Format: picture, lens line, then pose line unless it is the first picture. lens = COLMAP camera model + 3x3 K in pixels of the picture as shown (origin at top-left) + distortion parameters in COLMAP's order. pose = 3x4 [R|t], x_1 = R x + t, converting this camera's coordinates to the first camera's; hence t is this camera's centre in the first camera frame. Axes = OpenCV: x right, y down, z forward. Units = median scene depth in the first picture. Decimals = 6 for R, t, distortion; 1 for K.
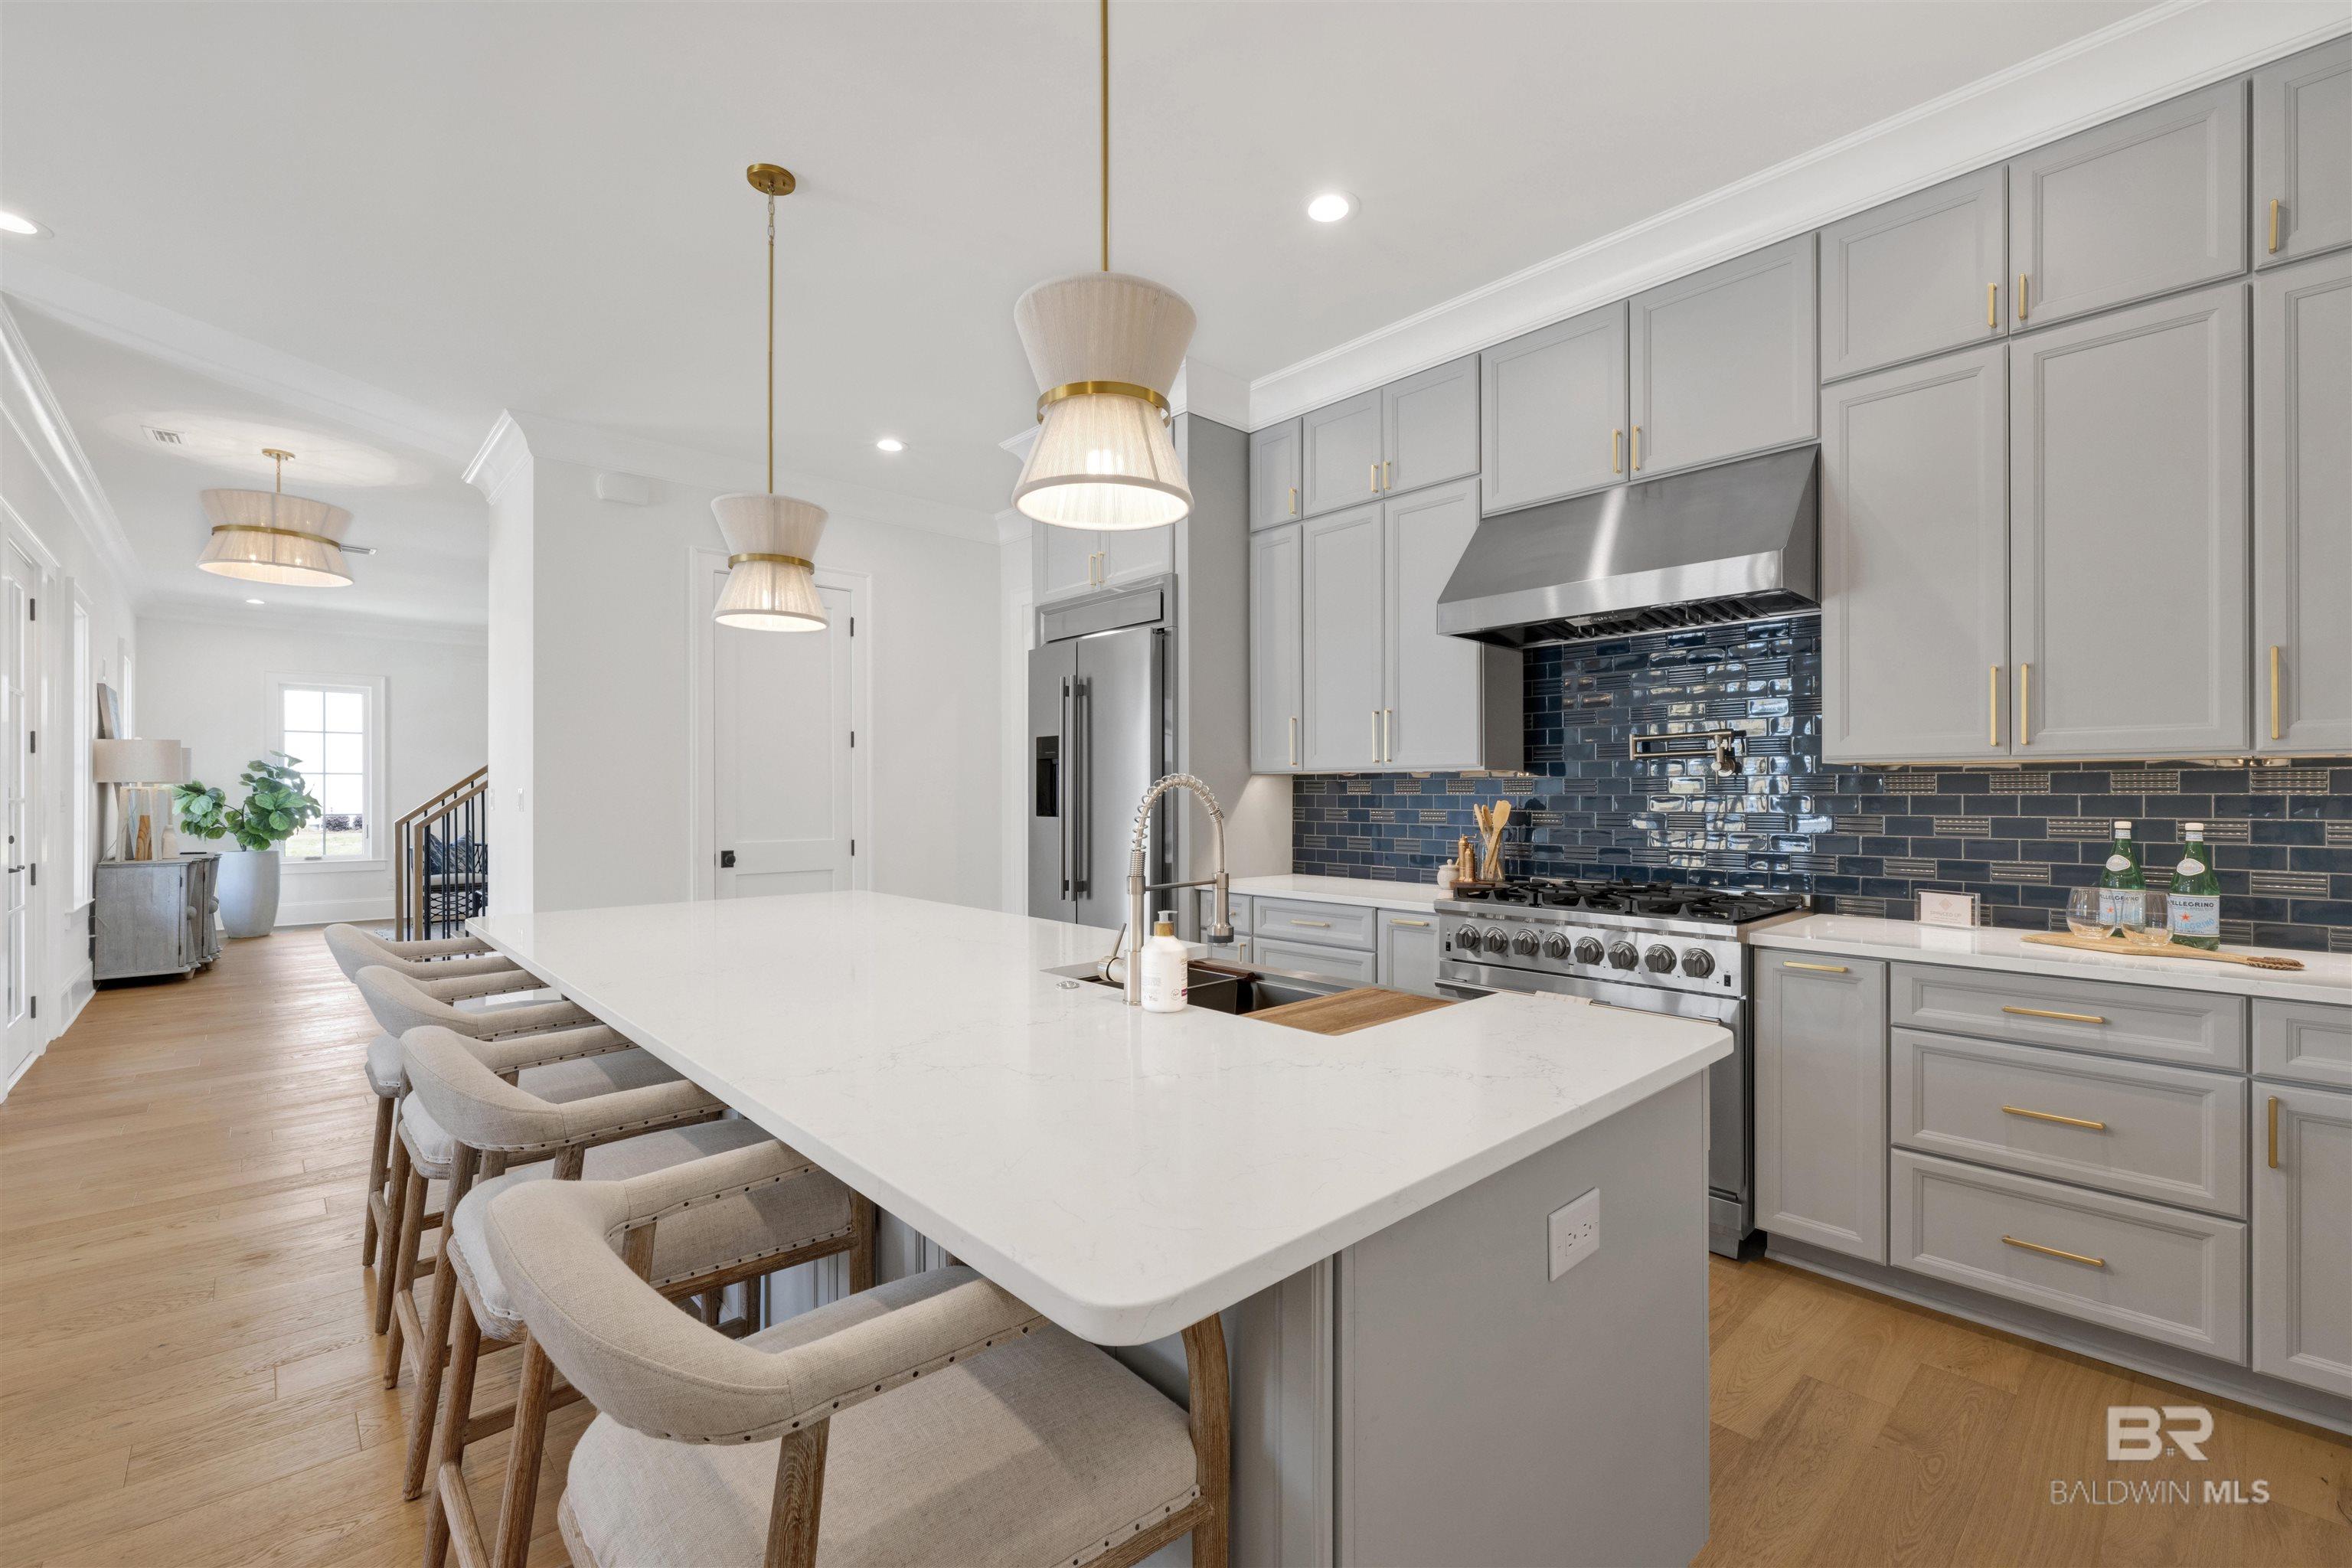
lens RADIAL K [[1014.8, 0, 1170.5], [0, 1014.8, 789.7], [0, 0, 1]] dist [0.002328, 0.000981]
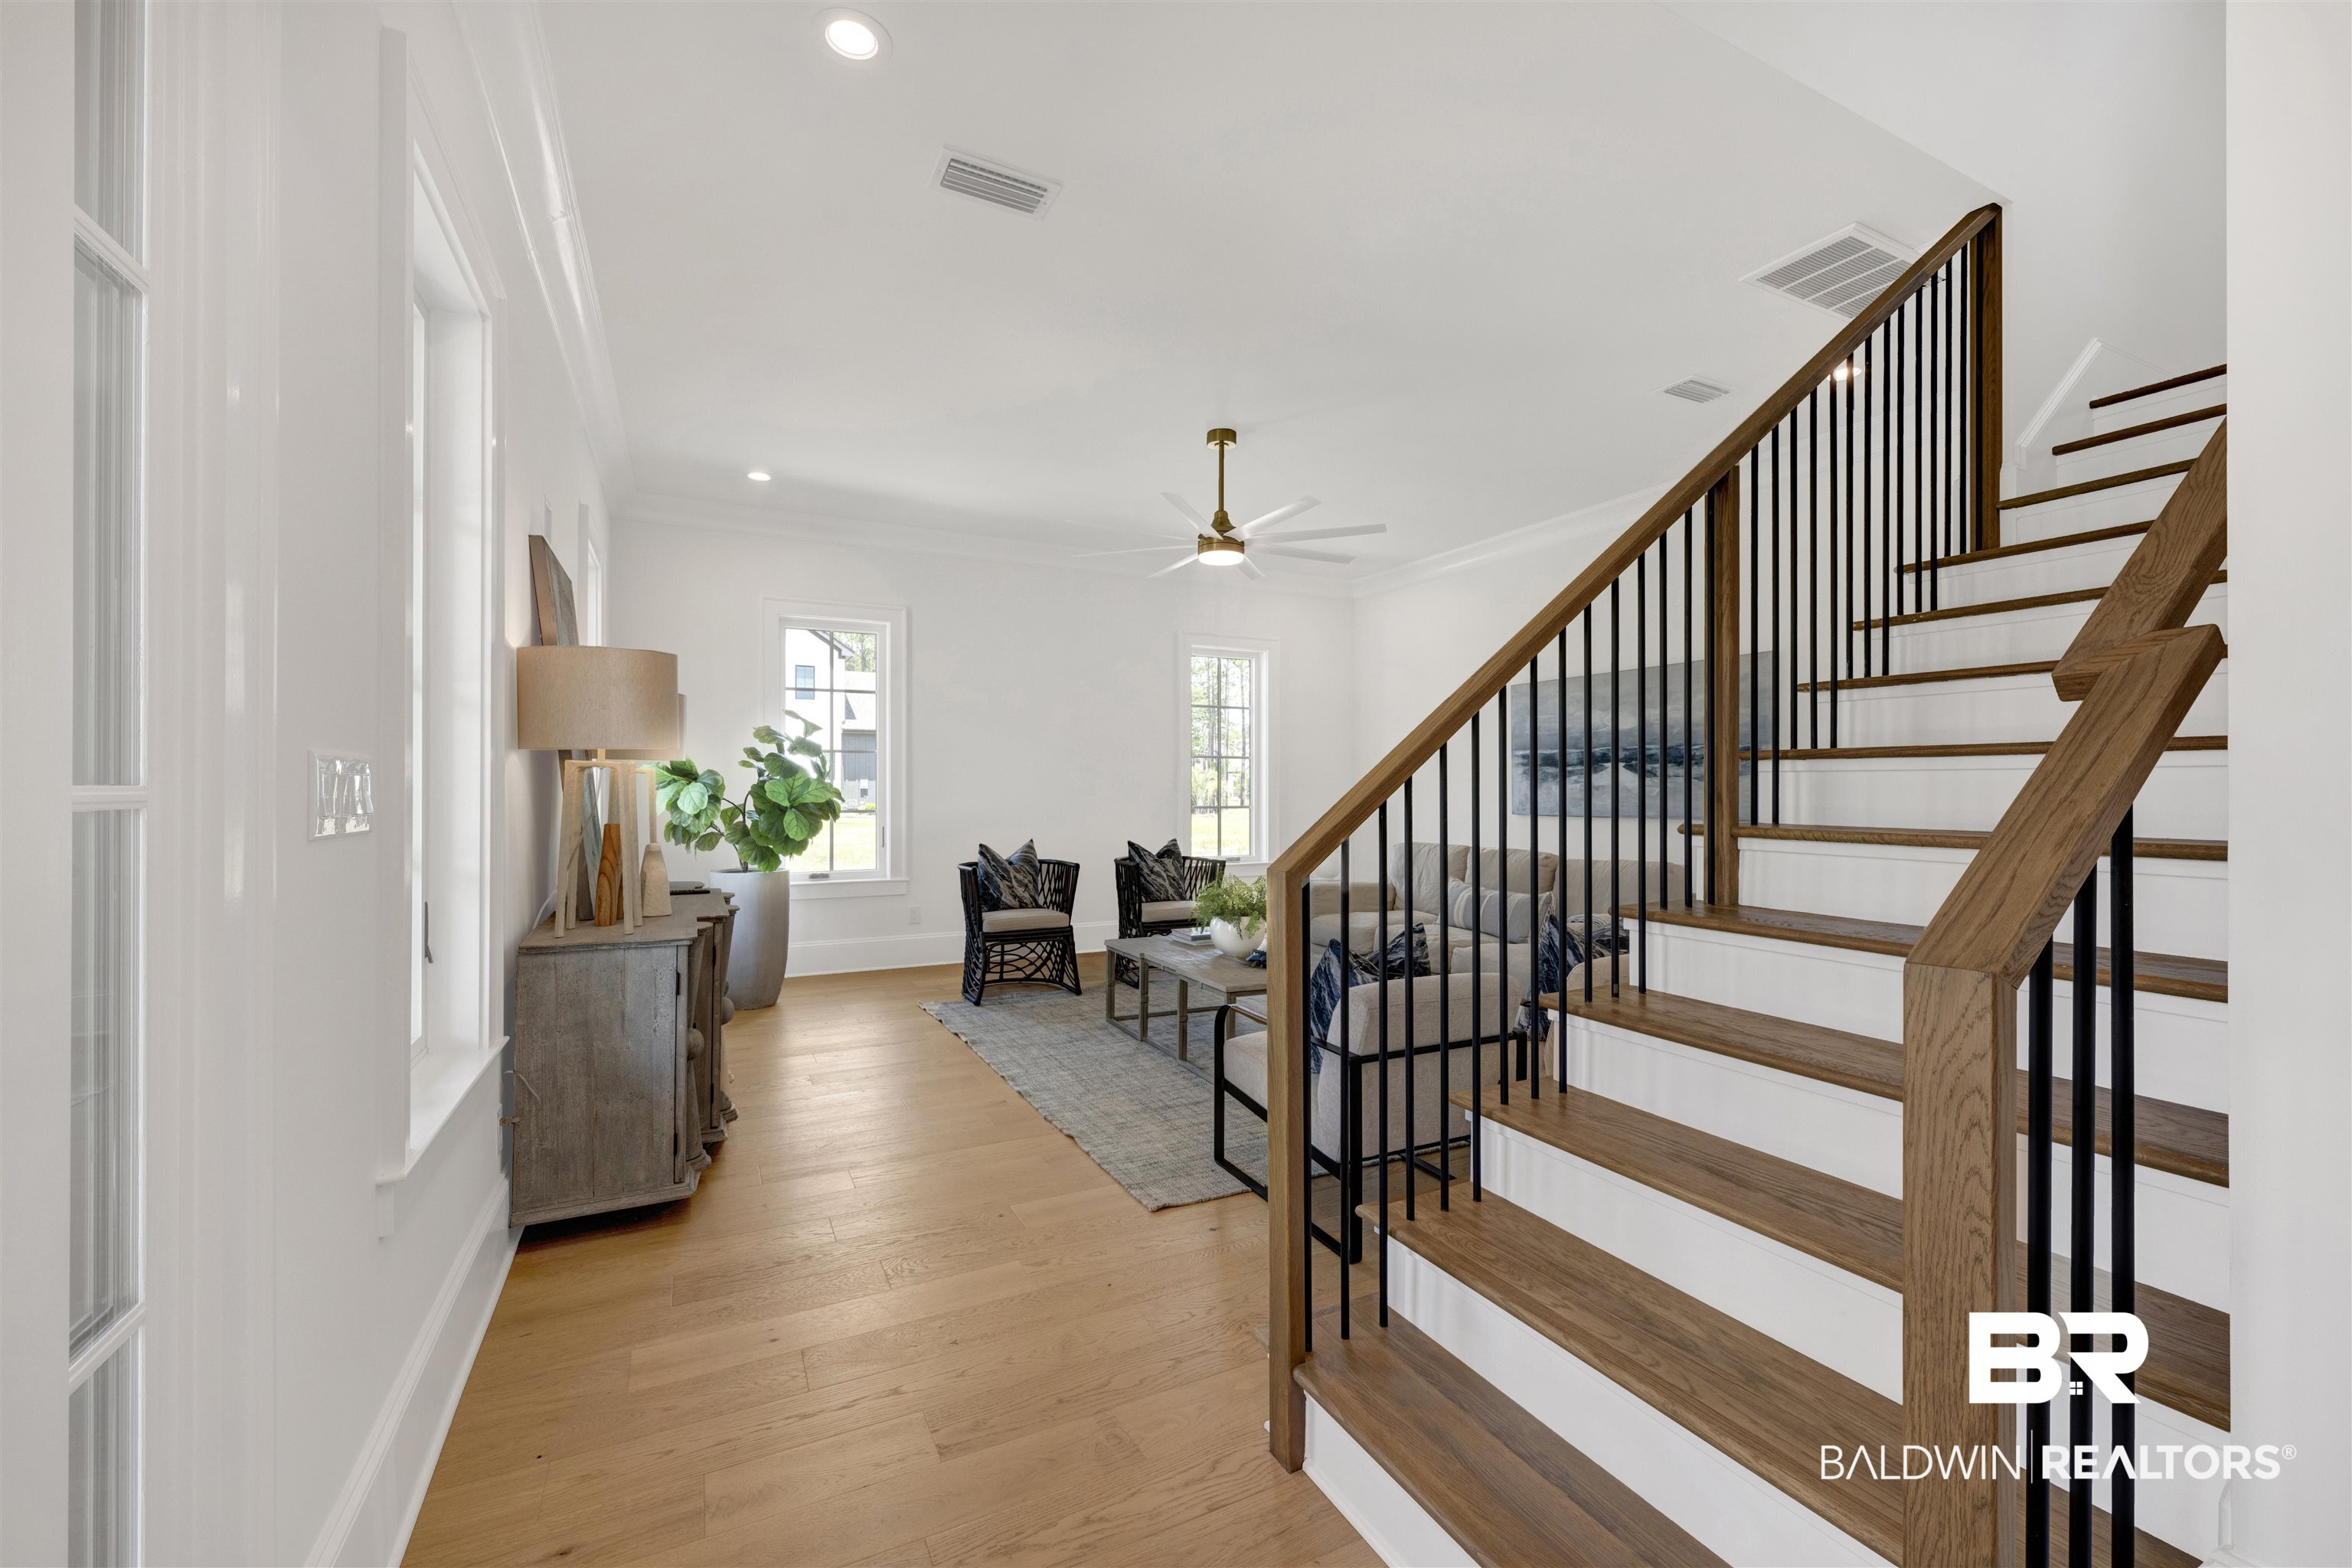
lens RADIAL K [[948.4, 0, 1164.3], [0, 948.4, 783.7], [0, 0, 1]] dist [-0.016213, 0.000008]
pose [[0.962884, 0.002479, -0.269906, -0.514835], [-0.002554, 0.999997, 0.000071, 0.005642], [0.269905, 0.000621, 0.962887, 0.518677]]
